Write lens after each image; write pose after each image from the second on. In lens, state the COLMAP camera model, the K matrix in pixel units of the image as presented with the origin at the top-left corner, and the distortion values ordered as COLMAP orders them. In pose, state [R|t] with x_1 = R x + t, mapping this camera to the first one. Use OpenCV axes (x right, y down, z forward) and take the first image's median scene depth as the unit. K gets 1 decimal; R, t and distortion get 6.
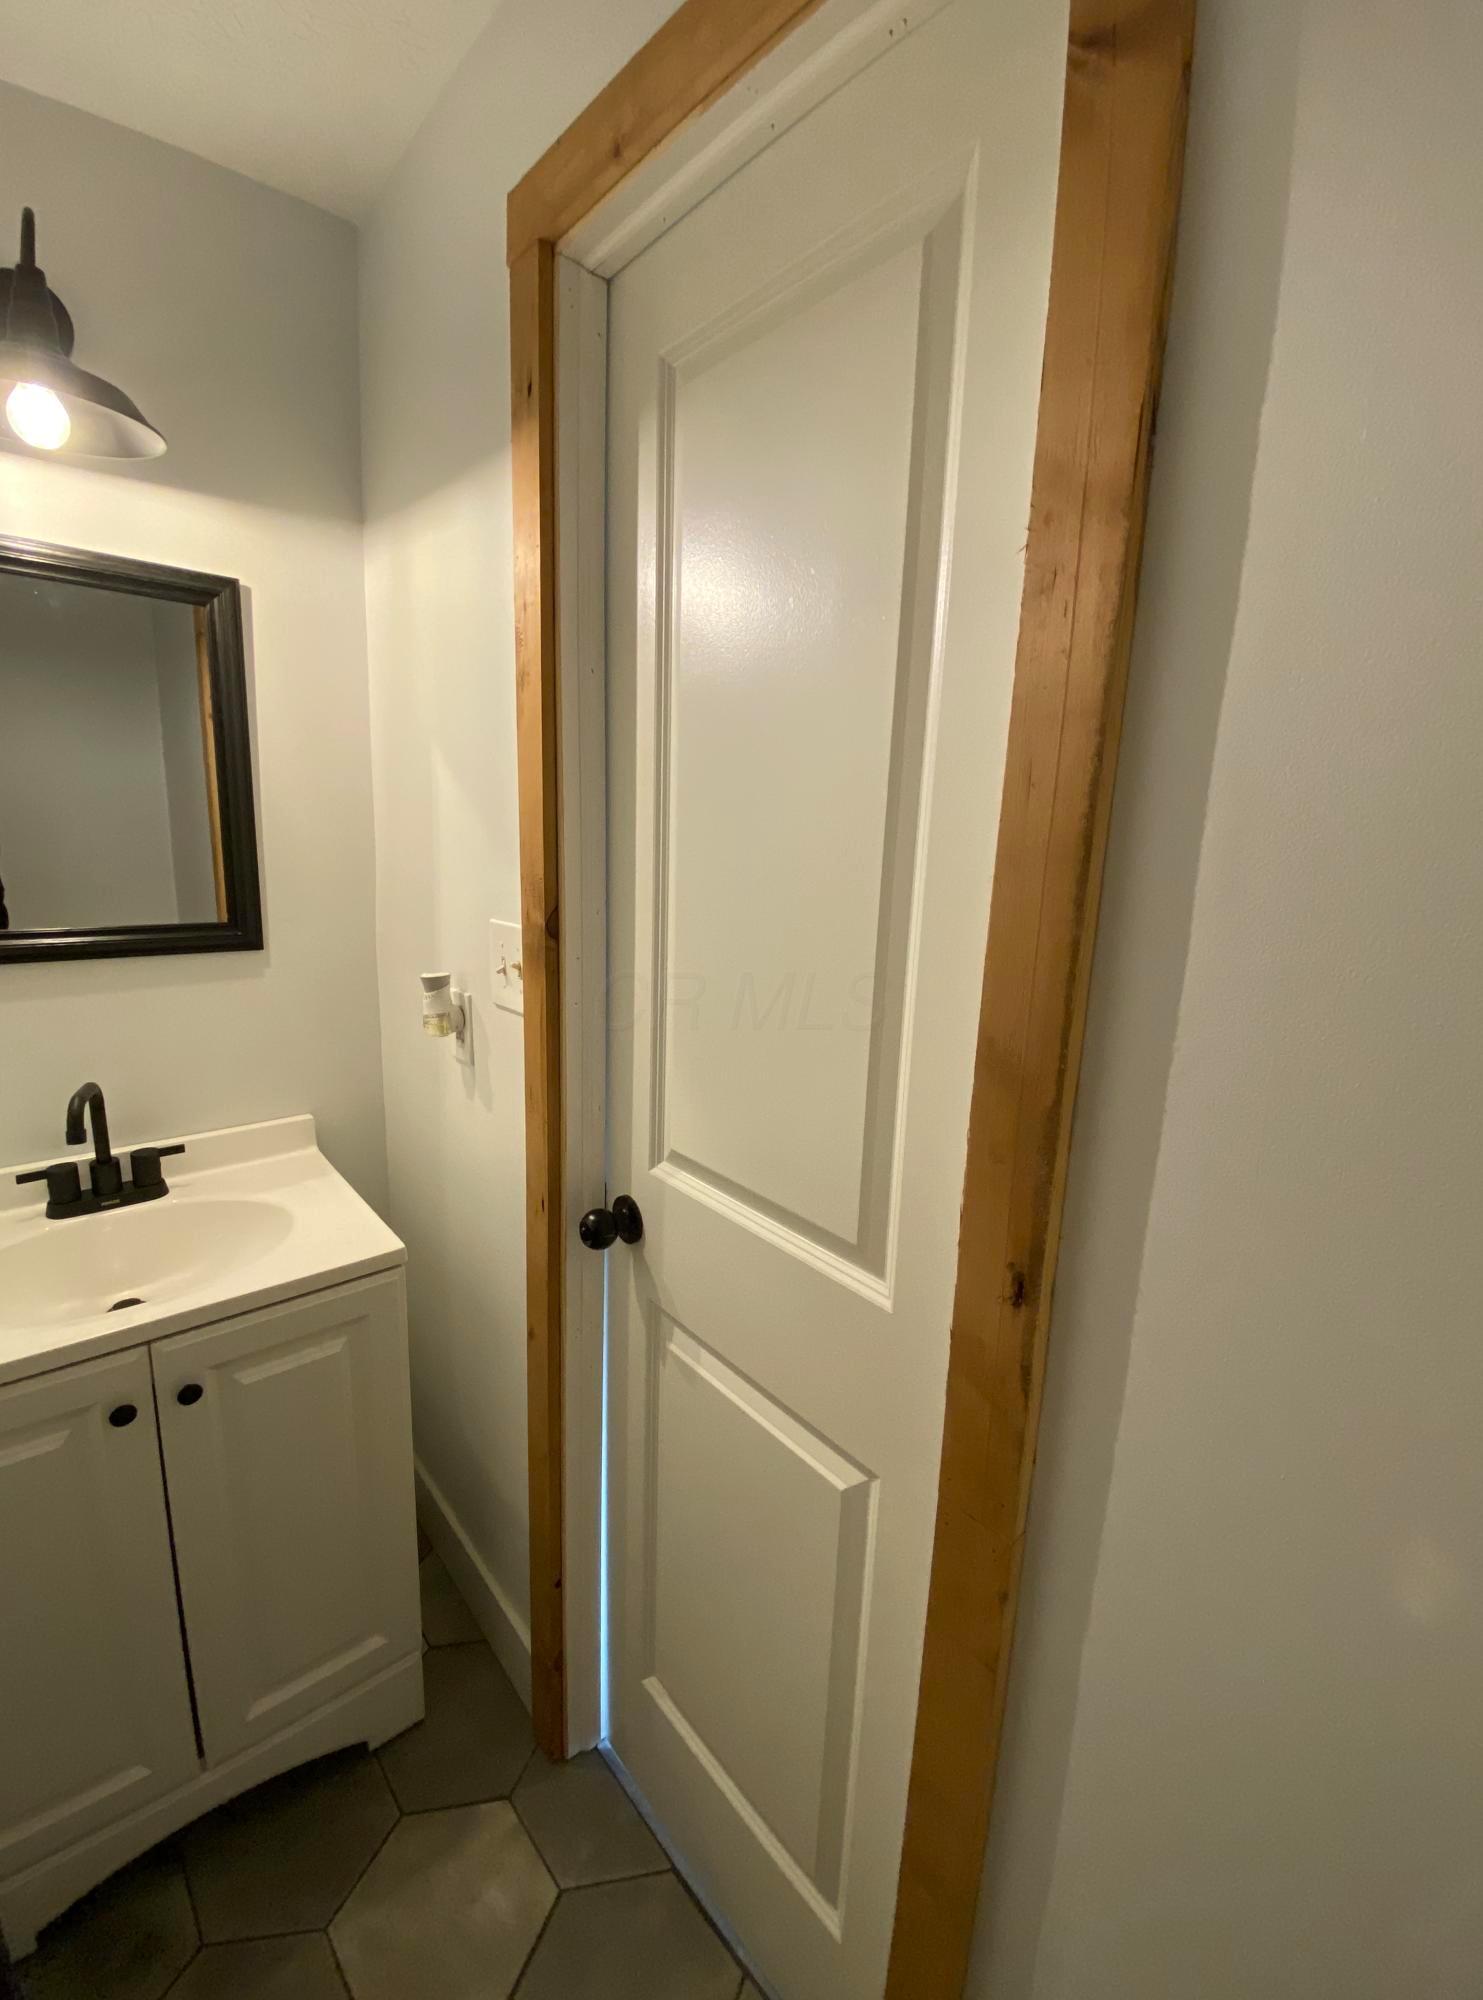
lens RADIAL K [[883.3, 0, 741.5], [0, 883.3, 1000.0], [0, 0, 1]] dist [-0.000503, -0.000198]
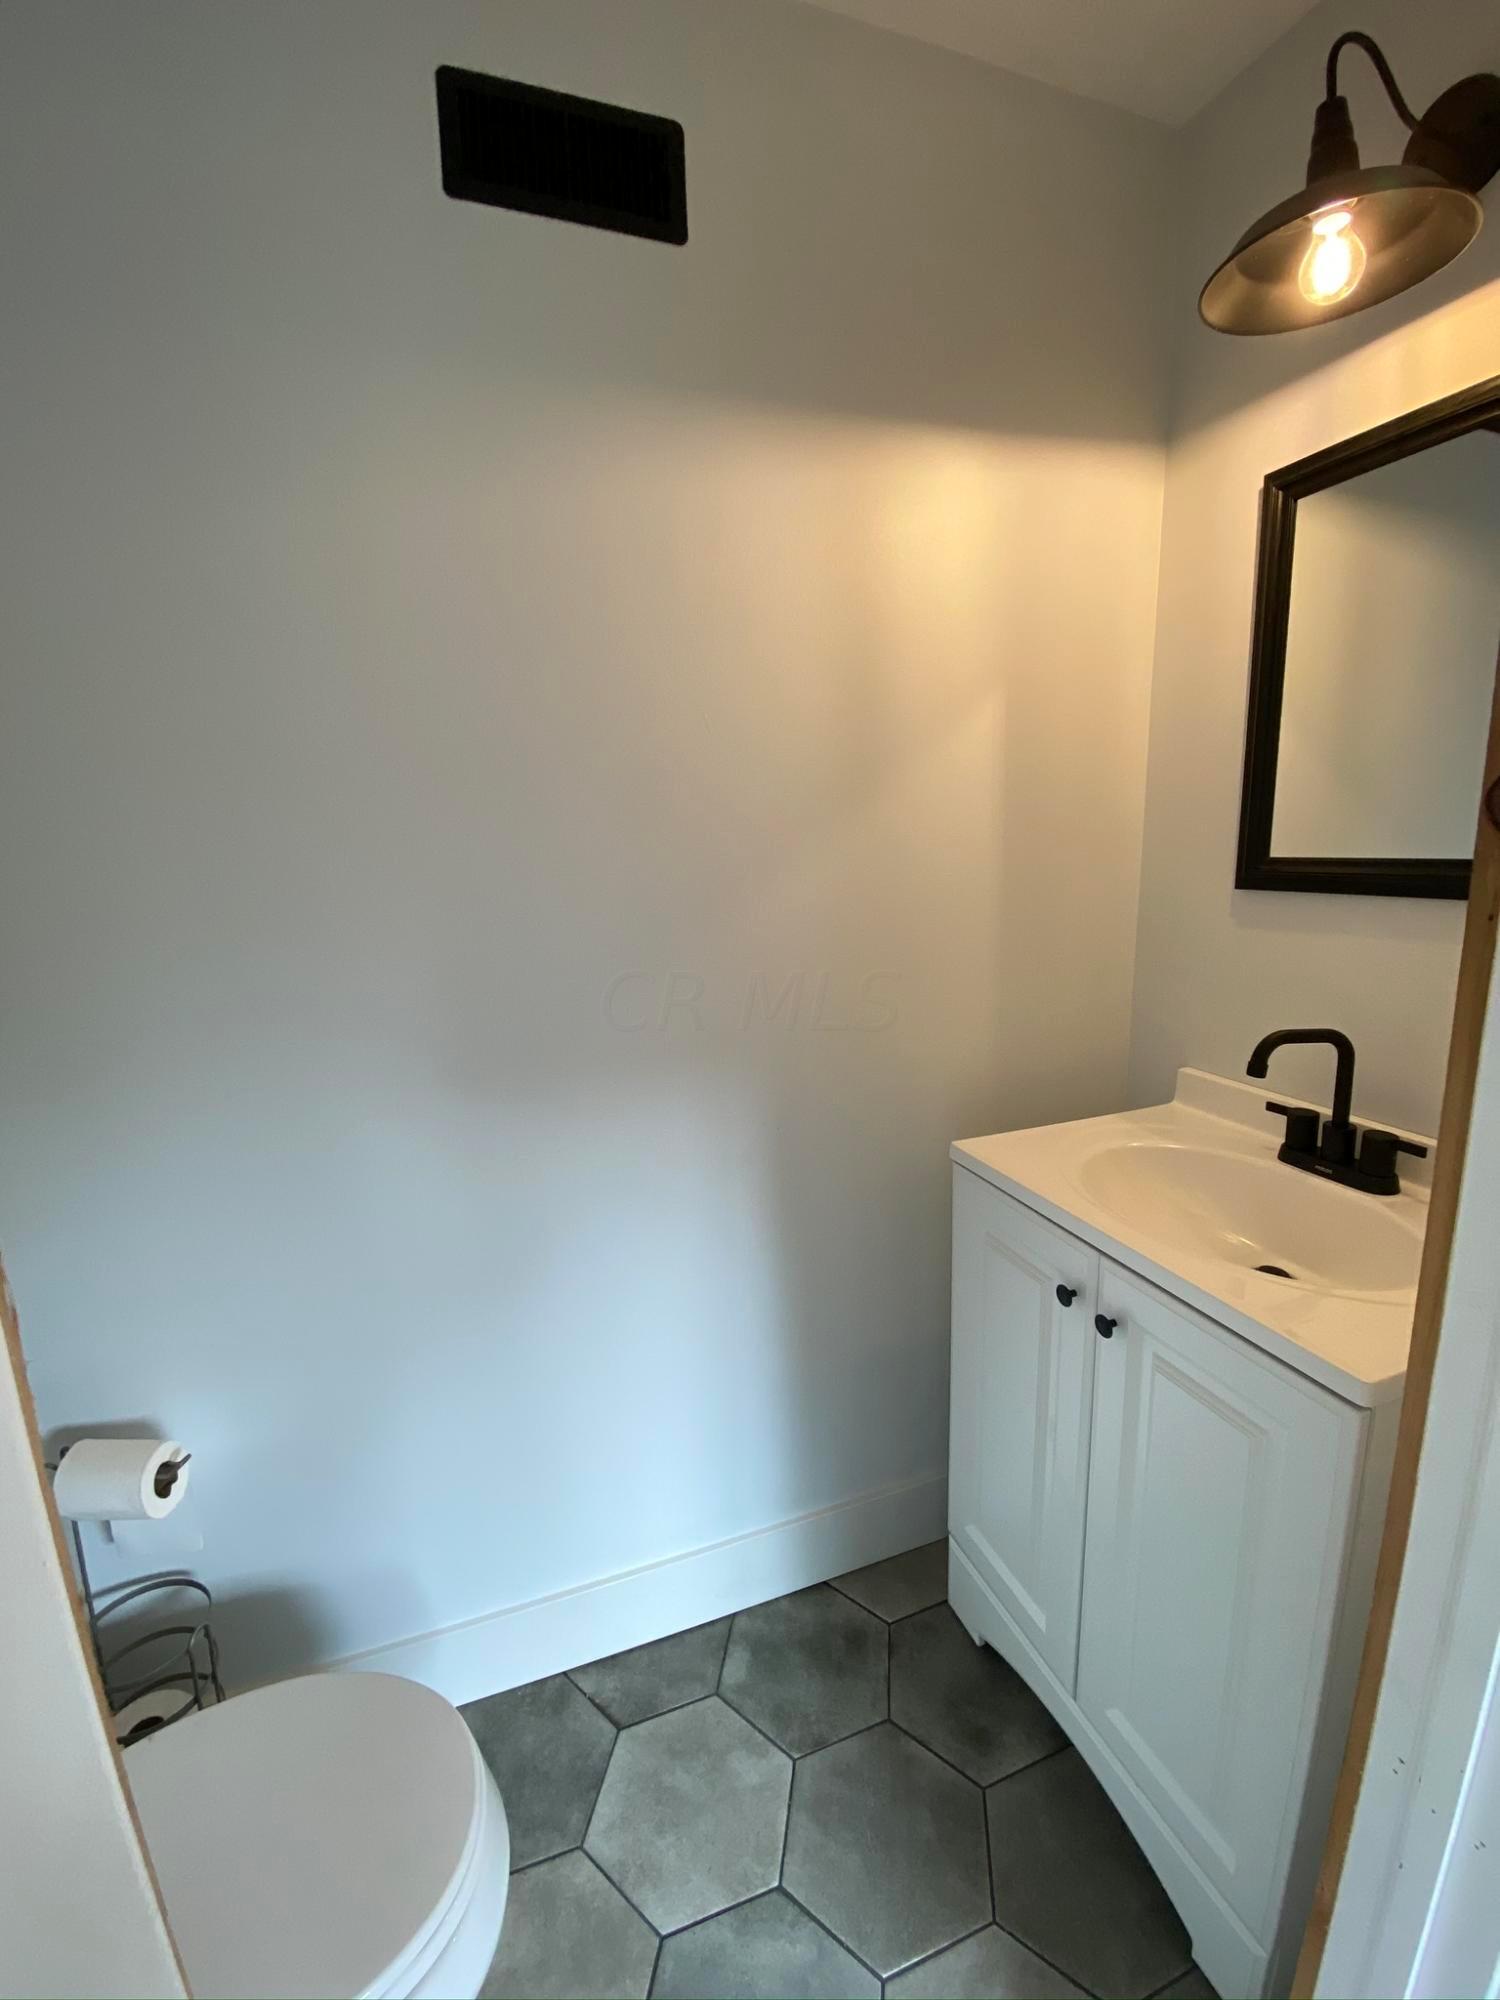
lens RADIAL K [[816.9, 0, 750.0], [0, 816.9, 1000.0], [0, 0, 1]] dist [0.014518, -0.018457]
pose [[-0.339511, 0.142893, -0.929685, 0.227791], [-0.177360, 0.960938, 0.212467, -0.007049], [0.923729, 0.237023, -0.300905, 0.687668]]
